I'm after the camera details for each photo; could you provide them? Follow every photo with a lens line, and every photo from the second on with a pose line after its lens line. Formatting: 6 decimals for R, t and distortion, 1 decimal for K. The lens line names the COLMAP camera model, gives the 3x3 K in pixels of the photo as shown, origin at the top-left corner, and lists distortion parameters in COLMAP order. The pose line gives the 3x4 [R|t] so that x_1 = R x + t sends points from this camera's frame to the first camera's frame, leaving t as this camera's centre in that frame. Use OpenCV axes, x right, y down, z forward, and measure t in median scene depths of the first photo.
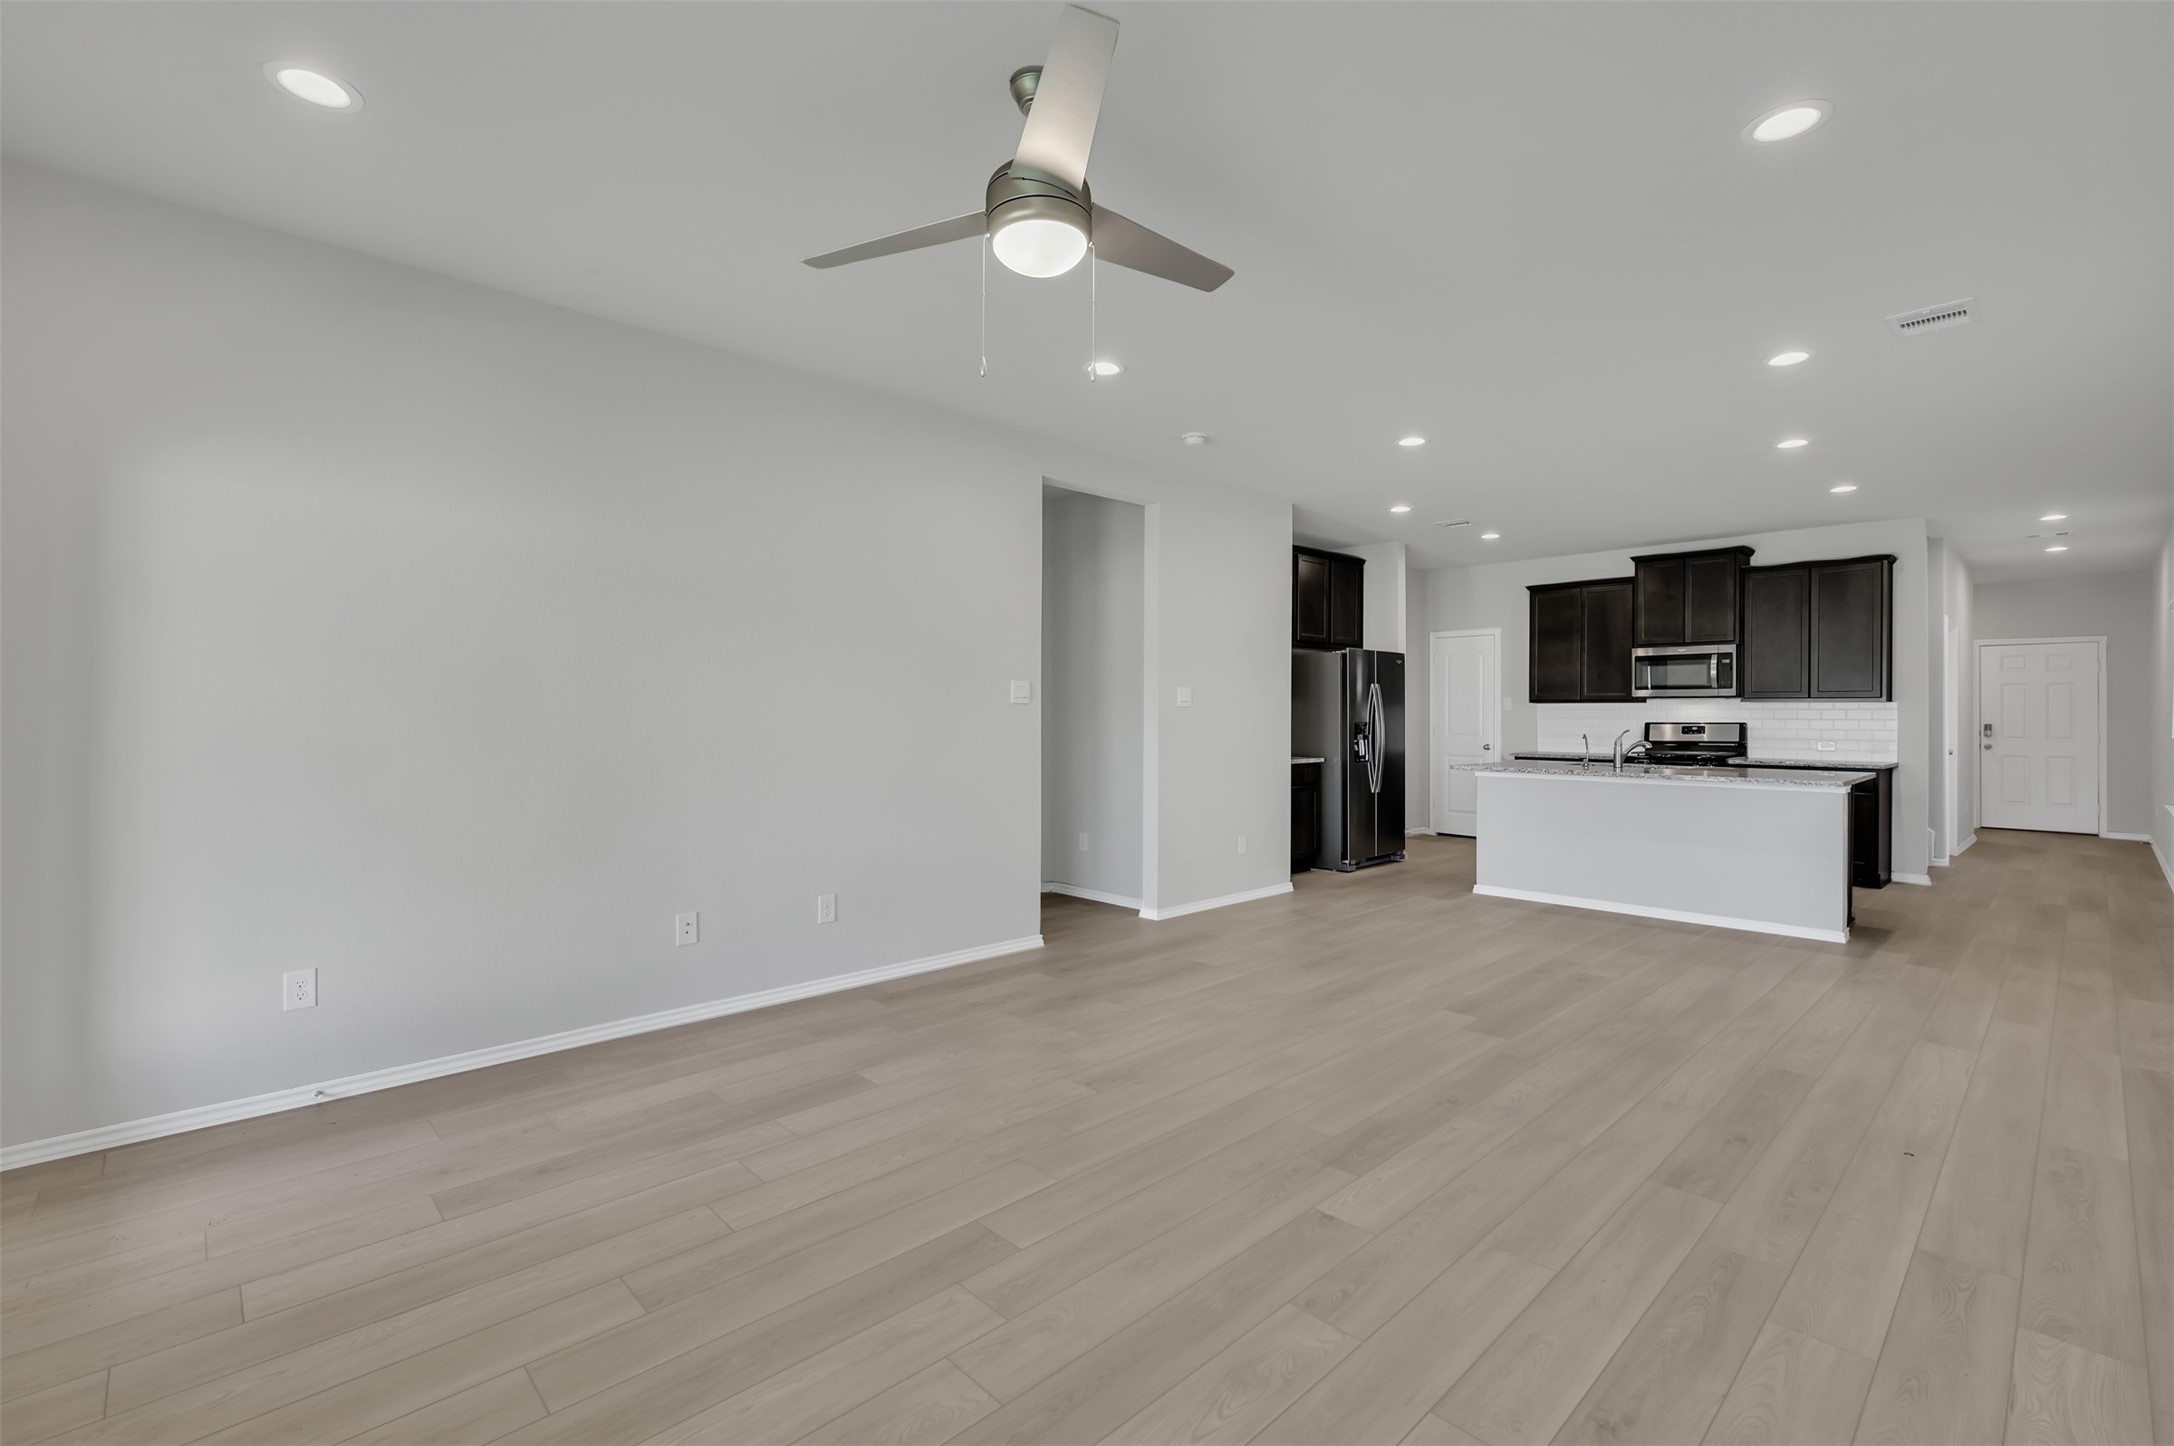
lens RADIAL K [[973.0, 0, 1080.5], [0, 973.0, 722.1], [0, 0, 1]] dist [-0.002890, 0.000665]
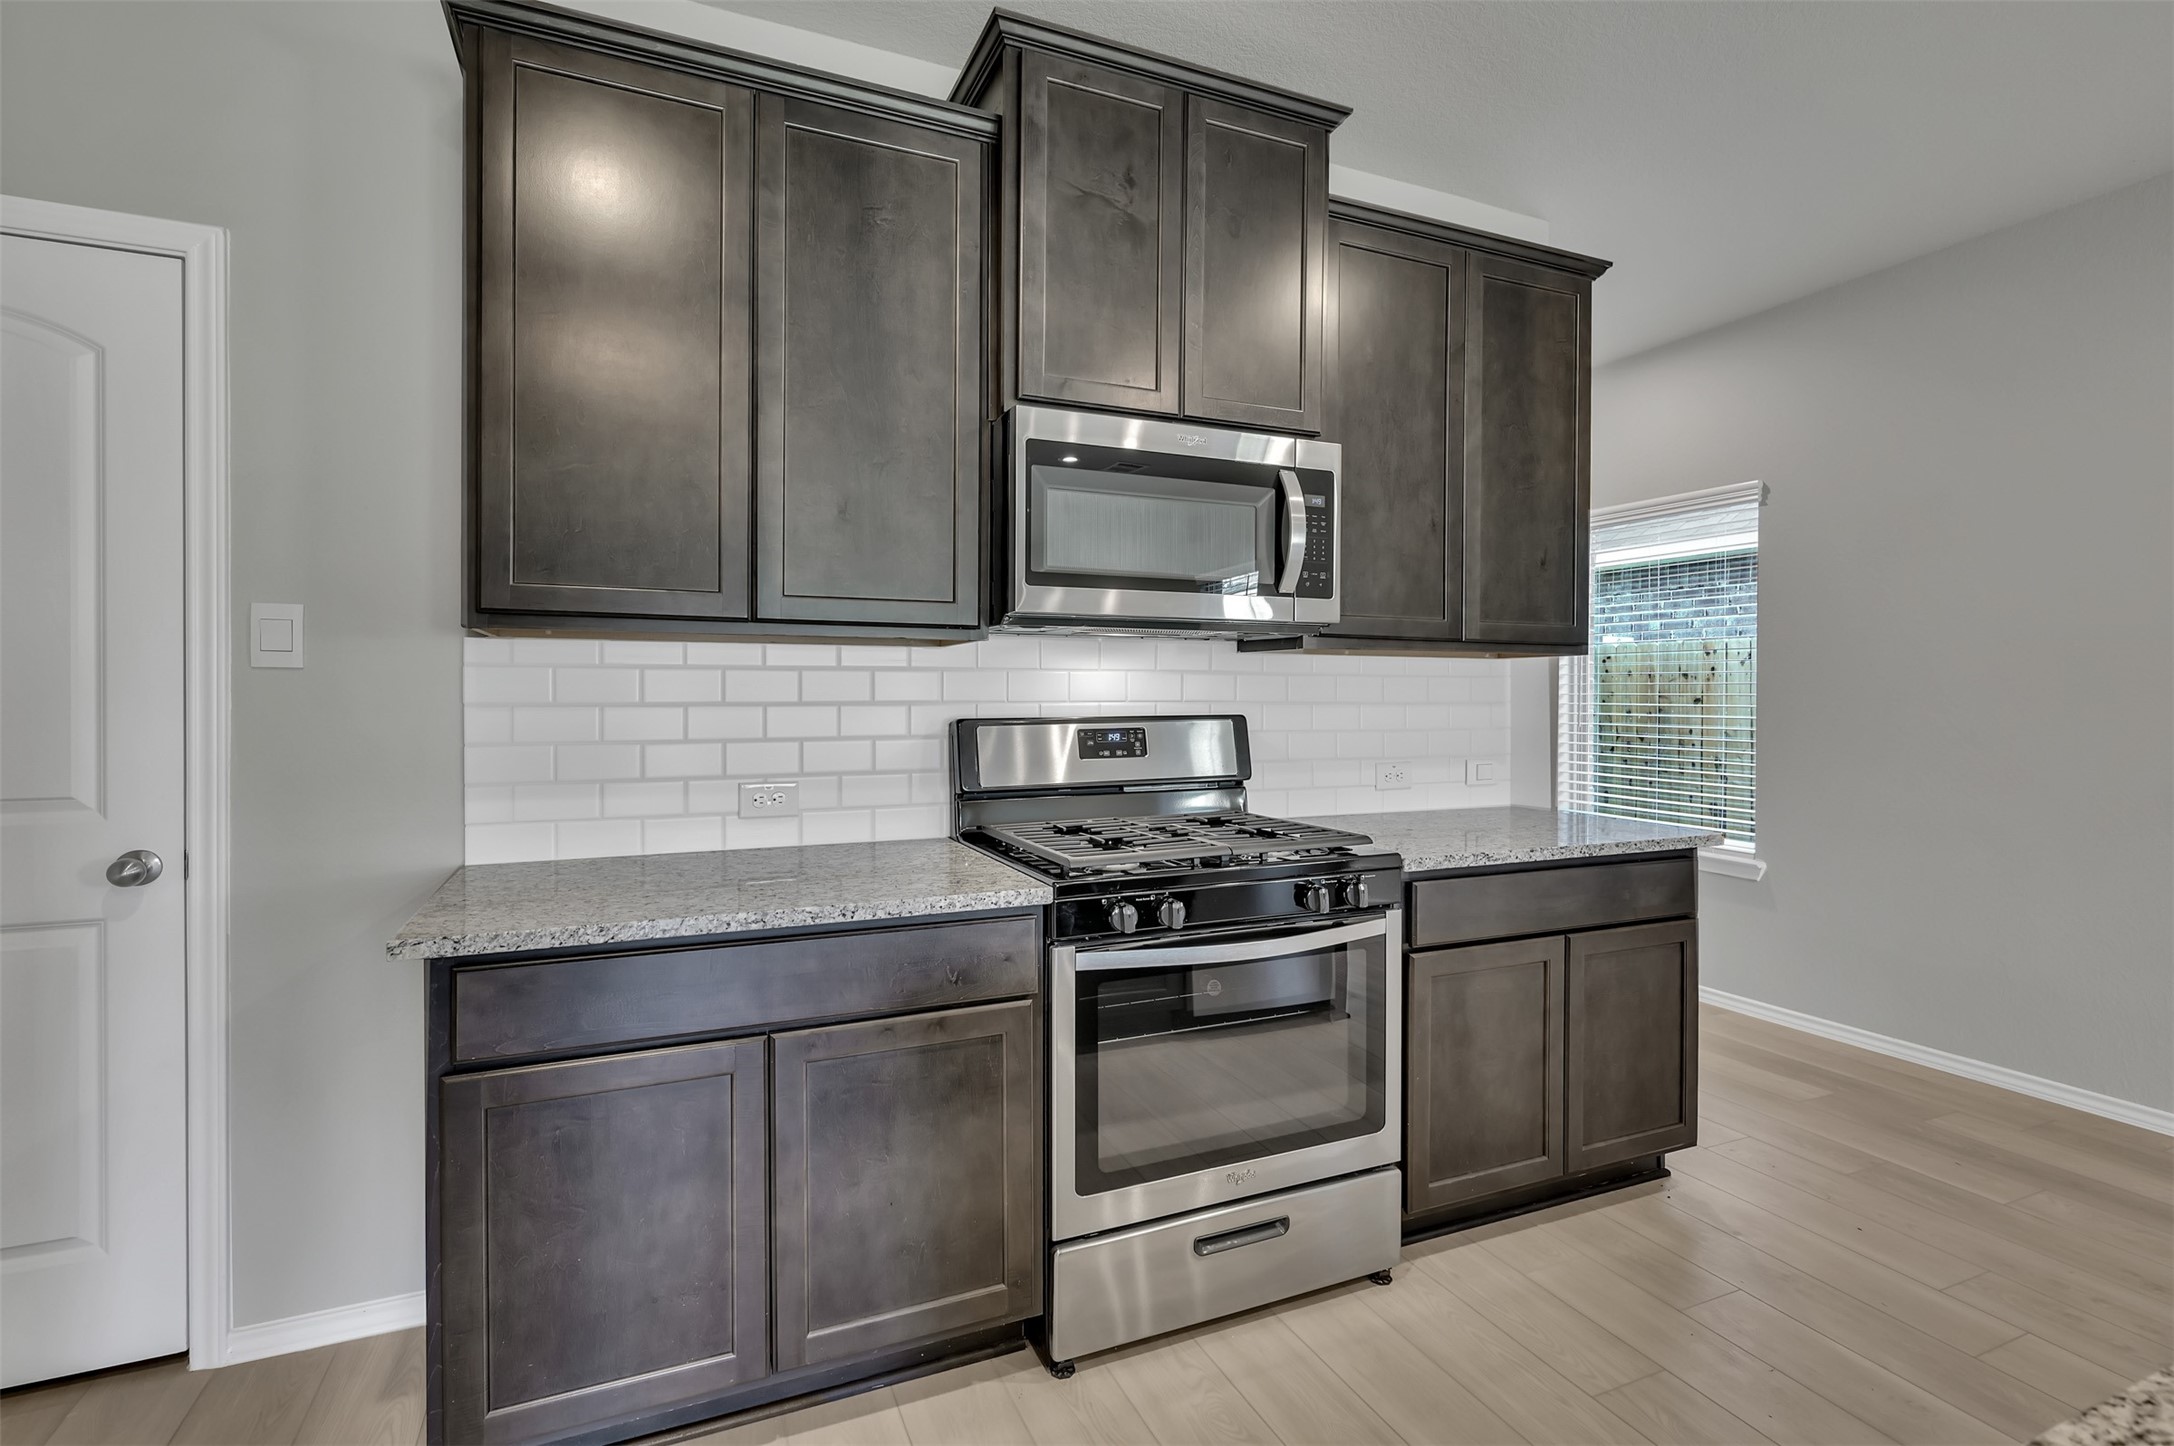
lens RADIAL K [[973.0, 0, 1083.2], [0, 973.0, 702.0], [0, 0, 1]] dist [-0.002890, 0.000665]
pose [[0.349221, -0.013562, 0.936942, 0.354239], [0.004811, 0.999908, 0.012680, -0.007474], [-0.937028, 0.000080, 0.349254, 0.891530]]
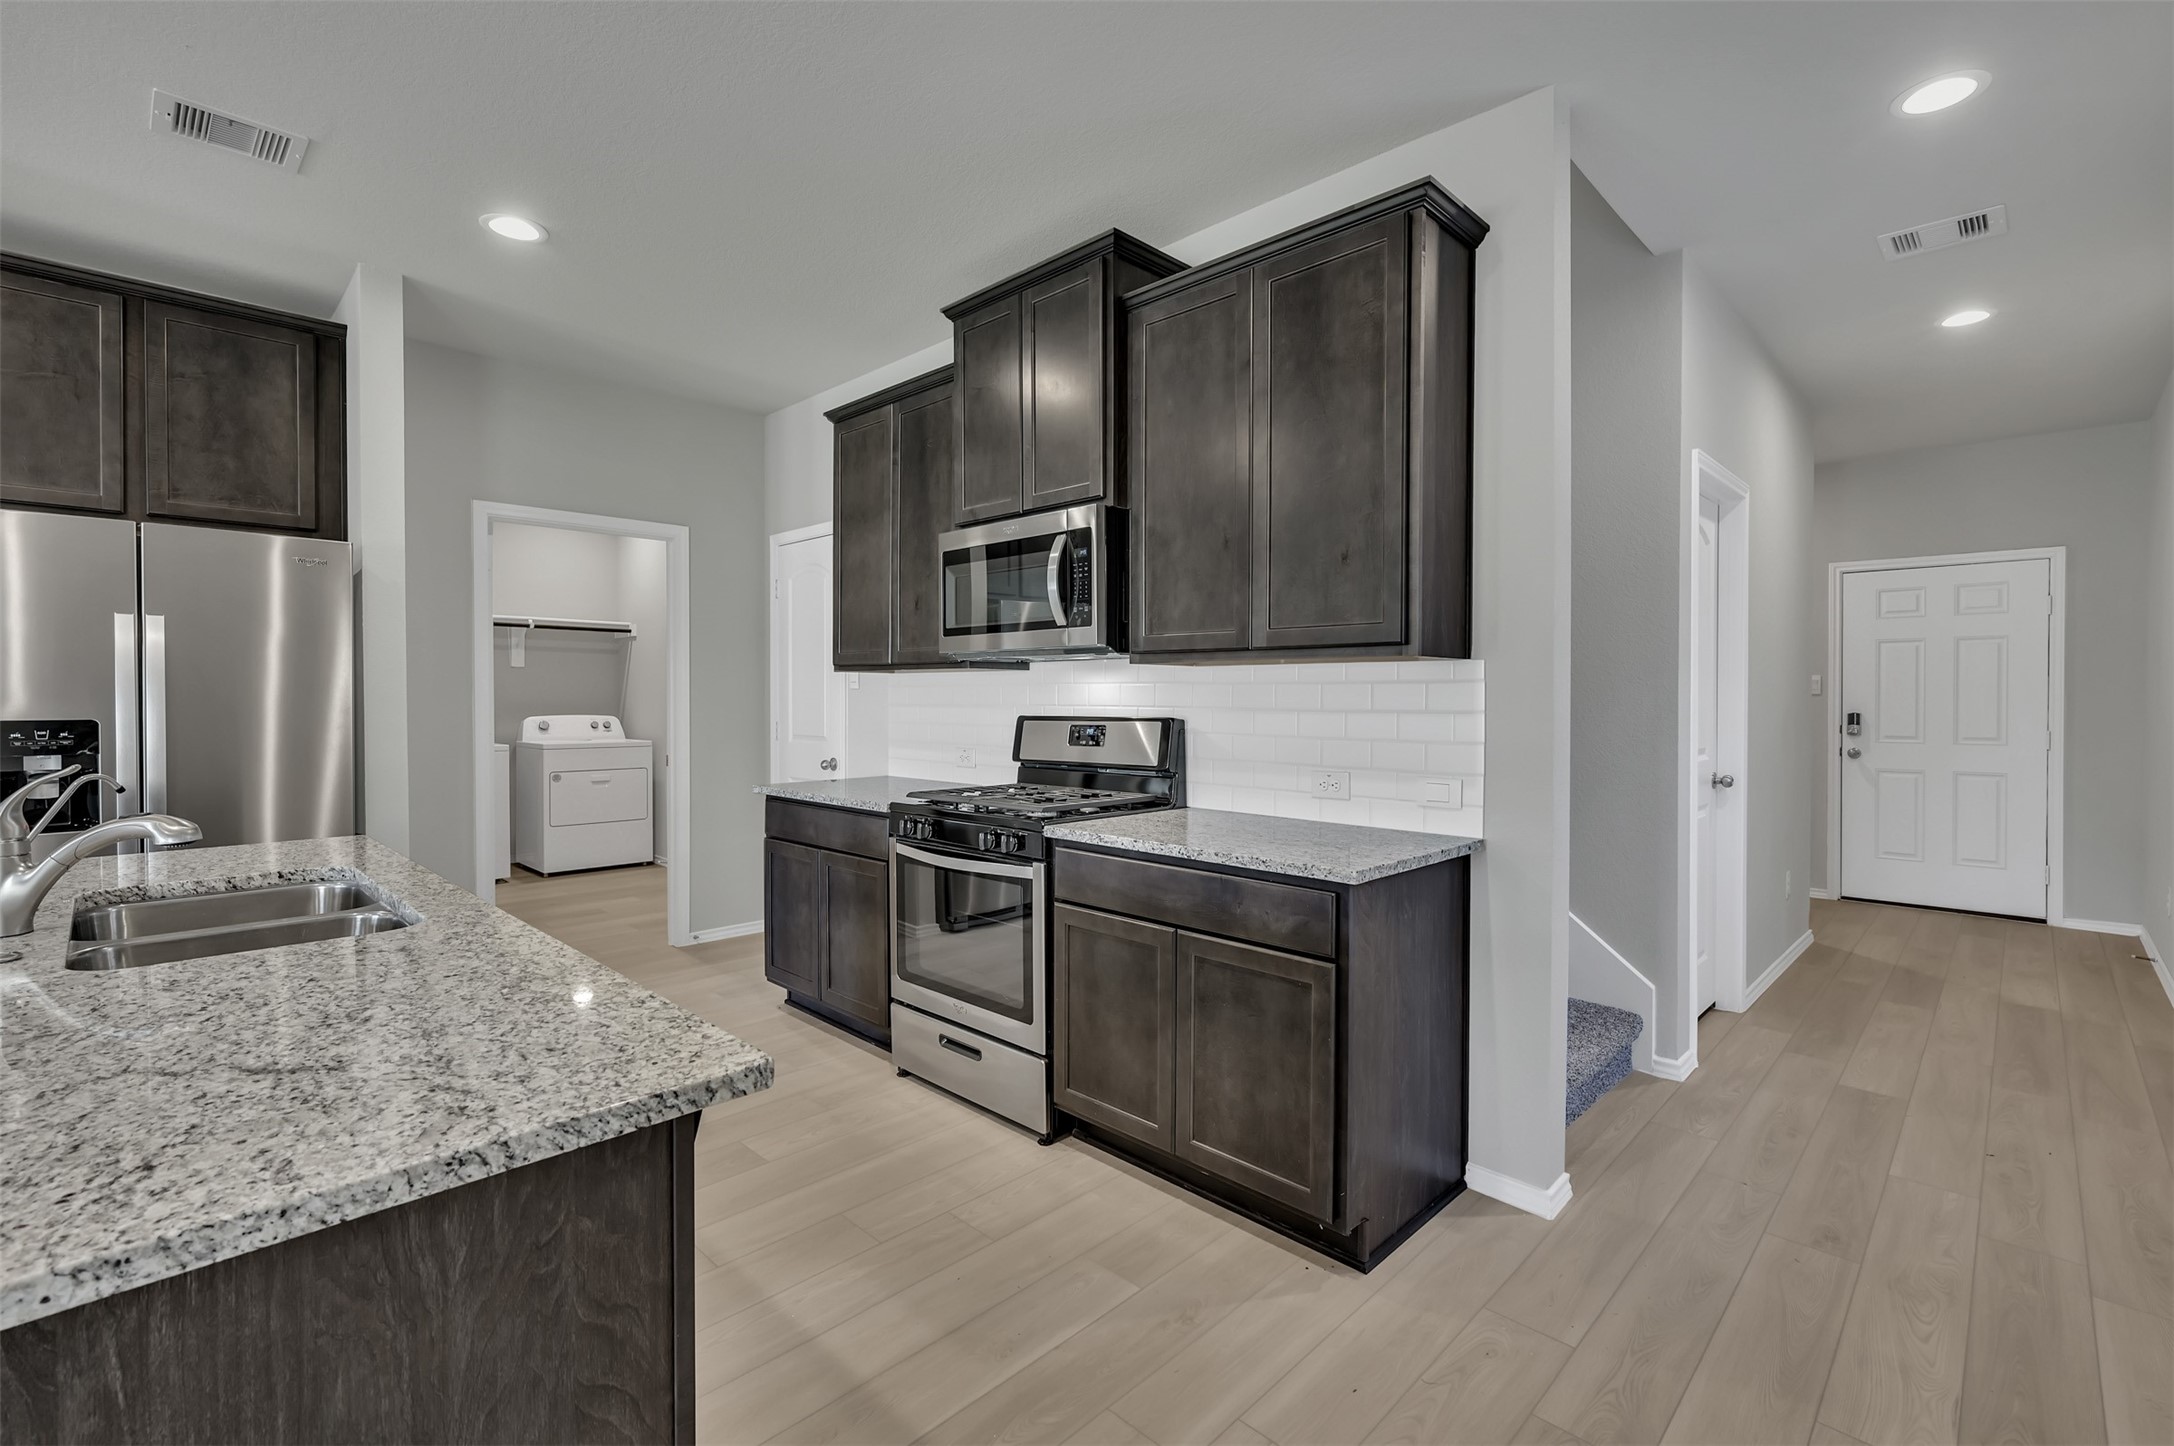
lens RADIAL K [[973.0, 0, 1082.8], [0, 973.0, 714.4], [0, 0, 1]] dist [-0.002890, 0.000665]
pose [[0.999414, -0.001914, 0.034181, 0.606569], [0.001552, 0.999943, 0.010596, -0.004711], [-0.034199, -0.010537, 0.999359, 0.587843]]
